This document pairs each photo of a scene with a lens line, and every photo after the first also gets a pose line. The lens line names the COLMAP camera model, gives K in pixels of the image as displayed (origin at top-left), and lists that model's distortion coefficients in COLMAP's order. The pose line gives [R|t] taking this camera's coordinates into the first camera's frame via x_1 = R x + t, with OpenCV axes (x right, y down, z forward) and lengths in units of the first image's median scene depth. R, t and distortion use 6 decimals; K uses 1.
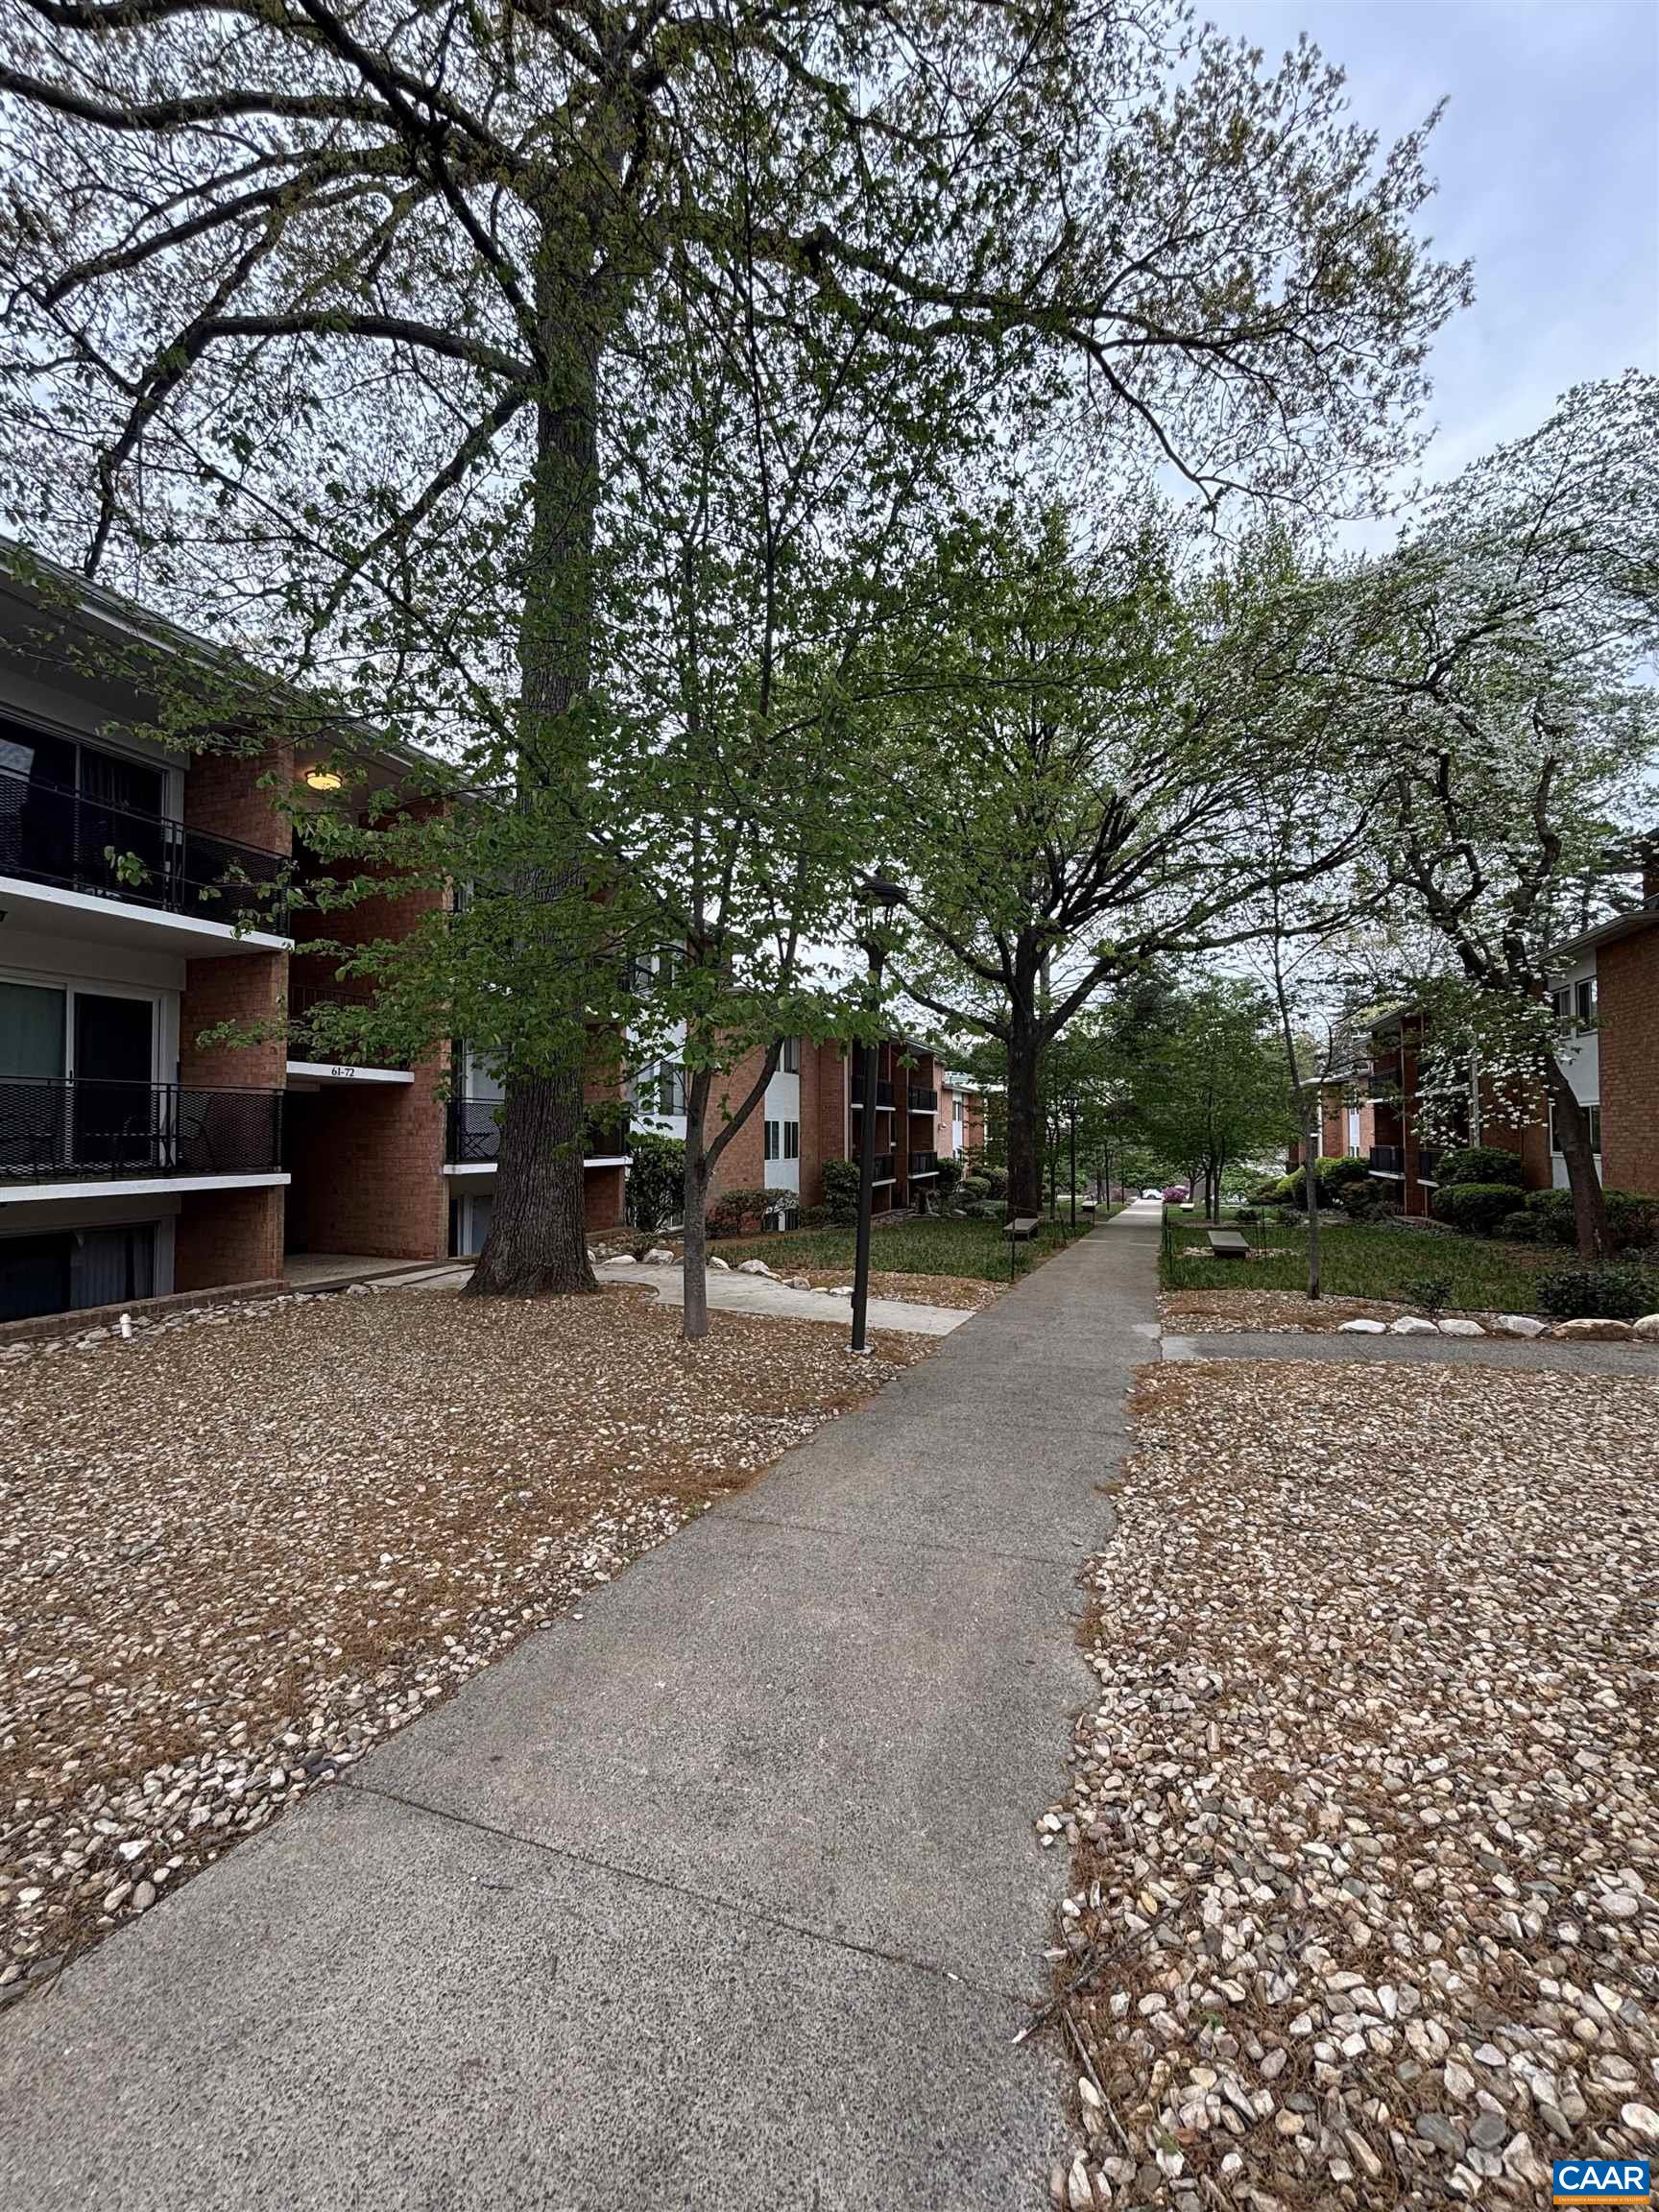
lens RADIAL K [[898.6, 0, 829.5], [0, 898.6, 1106.0], [0, 0, 1]] dist [-0.001602, 0.005485]
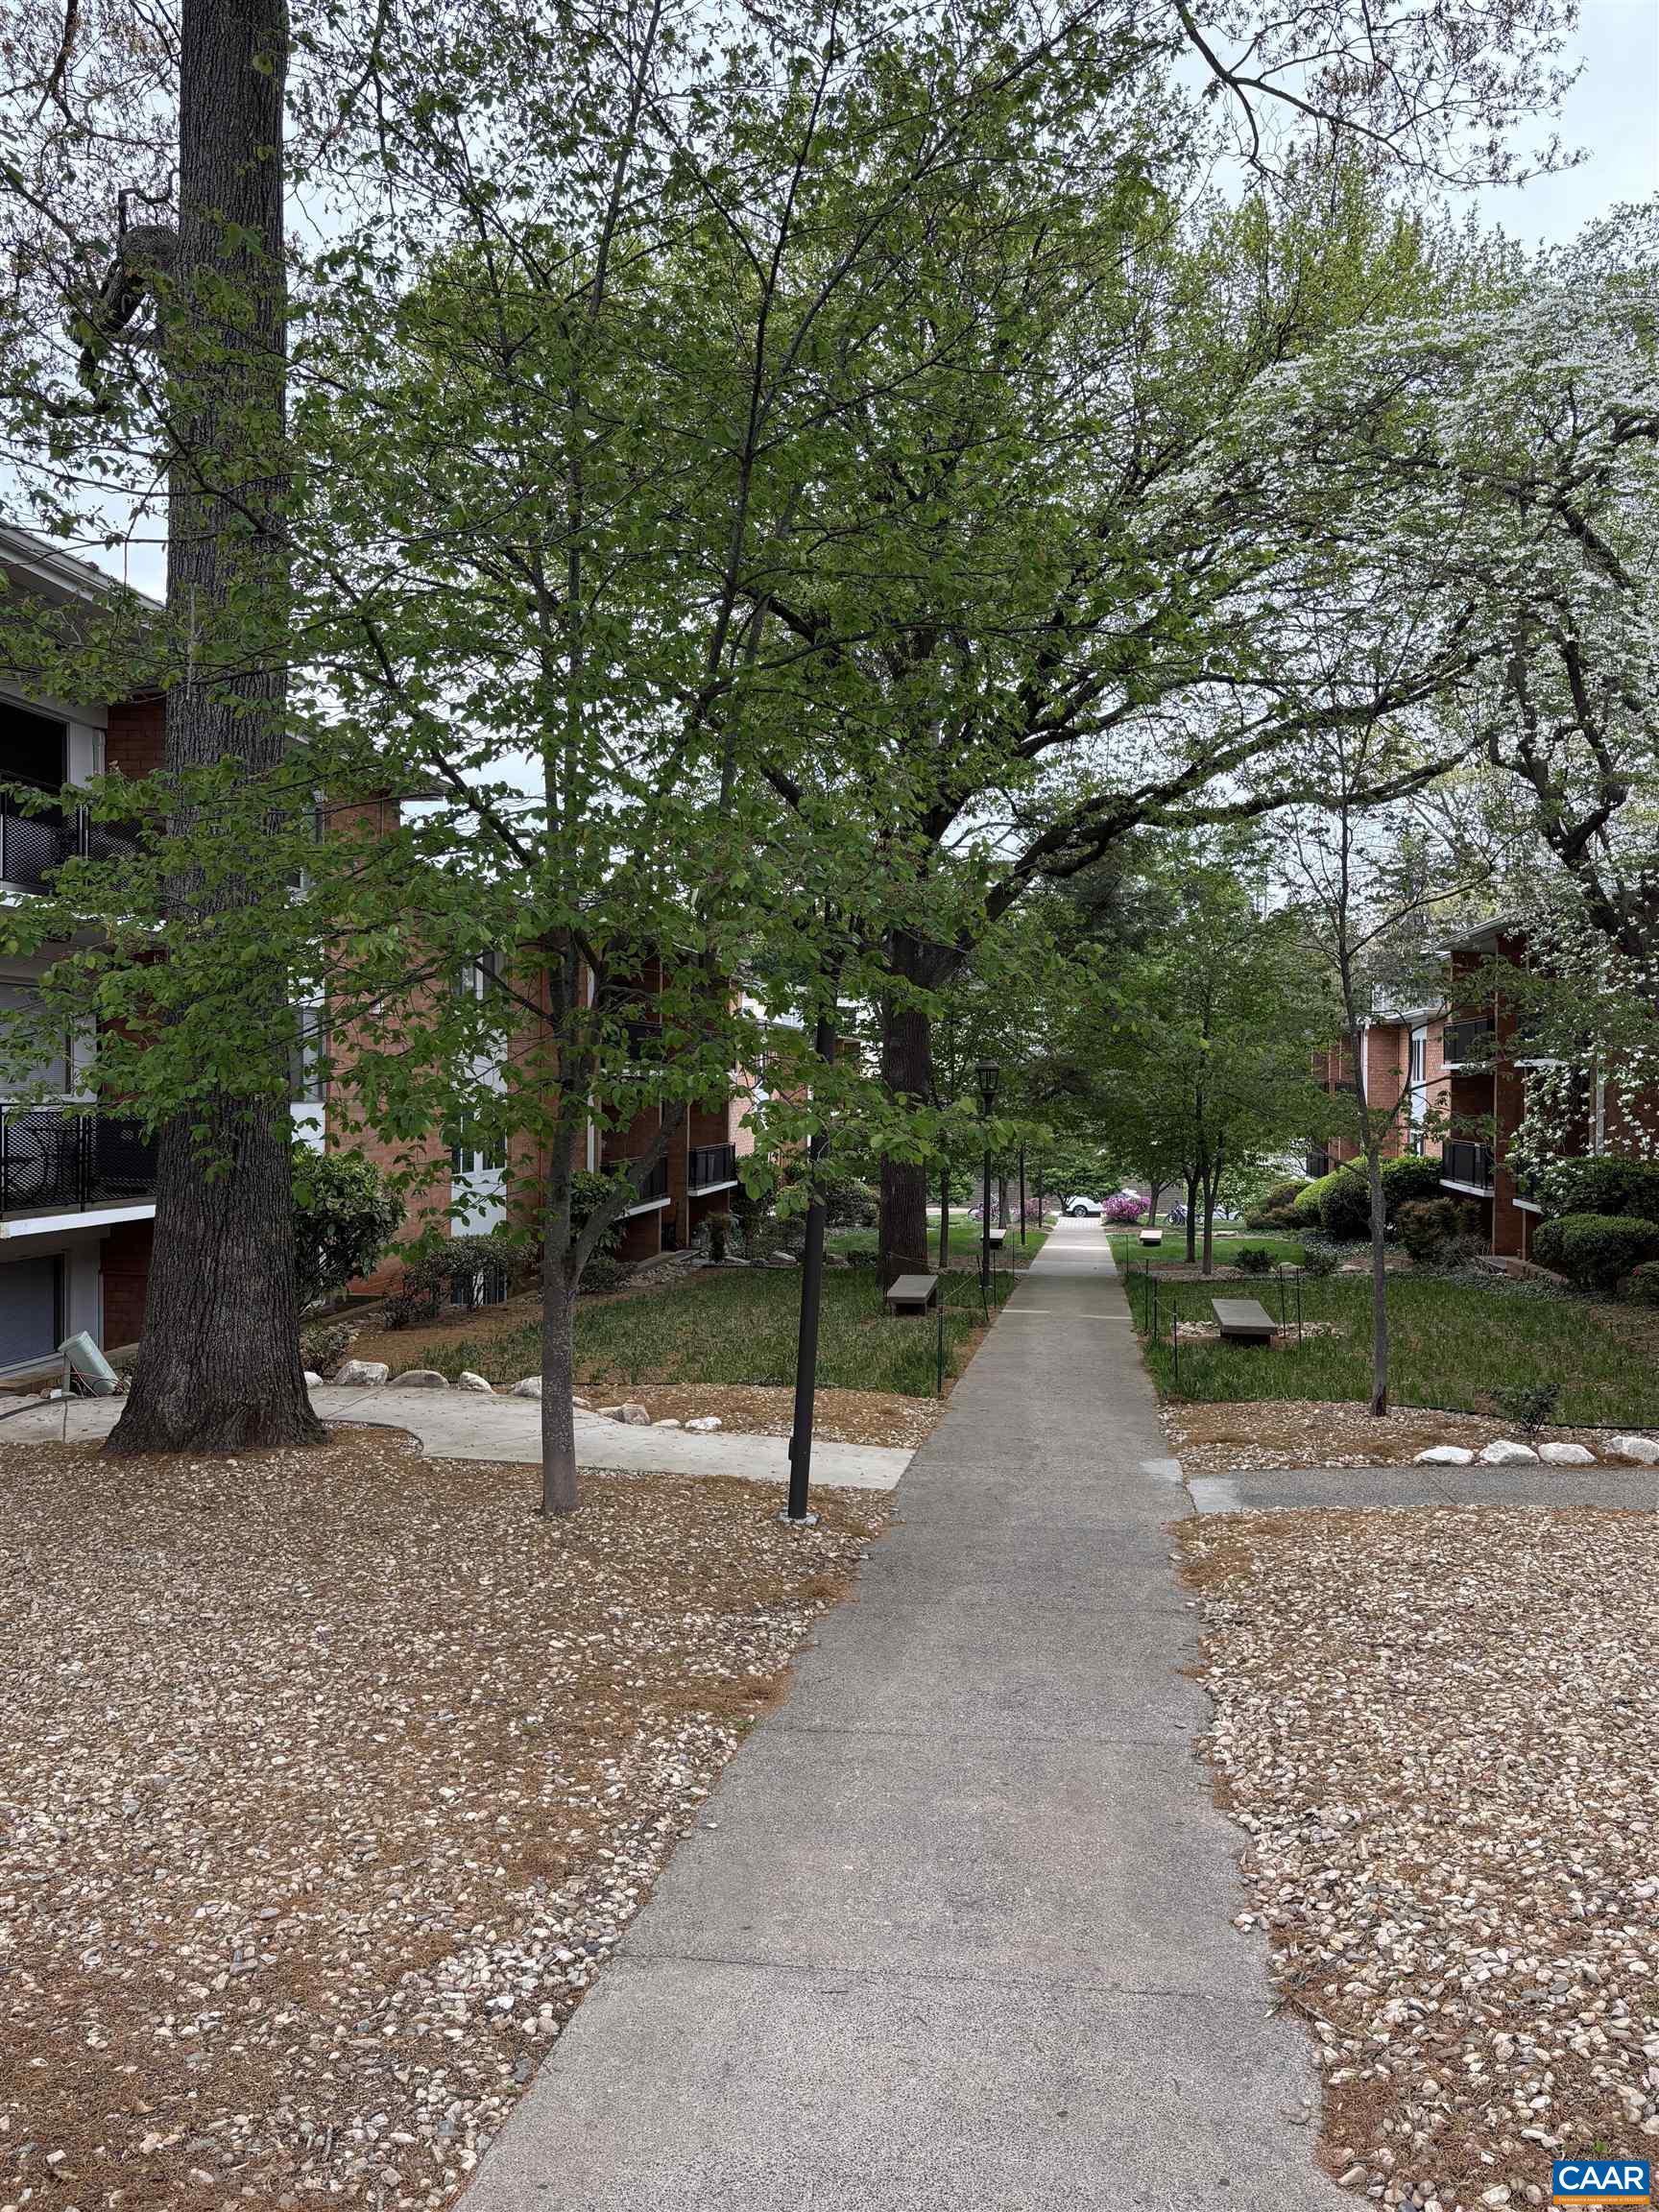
lens RADIAL K [[1706.9, 0, 829.5], [0, 1706.9, 1106.0], [0, 0, 1]] dist [0.044919, 0.000993]
pose [[0.979887, 0.004127, 0.199511, -0.471345], [-0.012419, 0.999109, 0.040329, -0.234734], [-0.199166, -0.041996, 0.979065, -0.685484]]
